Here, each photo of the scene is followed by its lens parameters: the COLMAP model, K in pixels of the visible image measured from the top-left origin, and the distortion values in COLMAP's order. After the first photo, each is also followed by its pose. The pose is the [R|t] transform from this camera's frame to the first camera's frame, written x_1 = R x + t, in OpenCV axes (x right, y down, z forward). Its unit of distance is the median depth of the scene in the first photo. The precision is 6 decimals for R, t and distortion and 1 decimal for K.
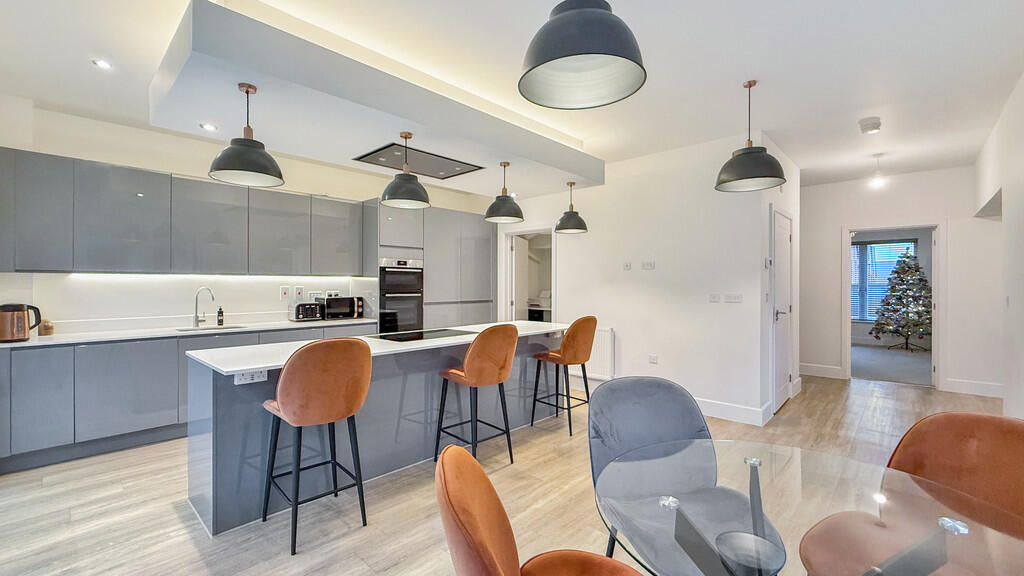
lens RADIAL K [[425.5, 0, 511.4], [0, 425.5, 283.9], [0, 0, 1]] dist [0.000973, 0.000057]
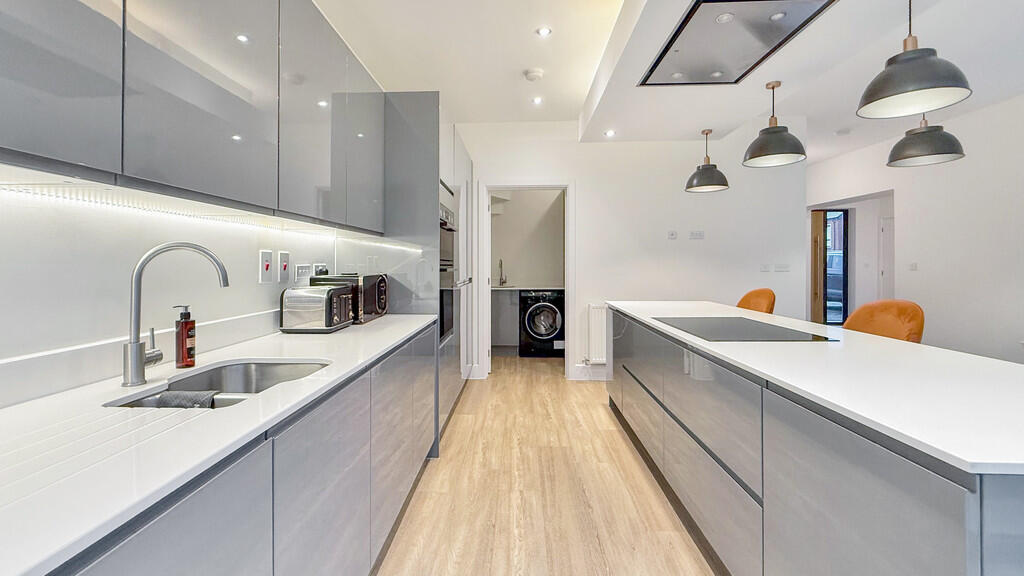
lens RADIAL K [[448.8, 0, 508.6], [0, 448.8, 267.4], [0, 0, 1]] dist [0.000016, -0.000001]
pose [[0.745138, -0.006060, 0.666882, -0.750965], [0.006046, 0.999979, 0.002331, 0.026560], [-0.666883, 0.002295, 0.745159, 0.616385]]
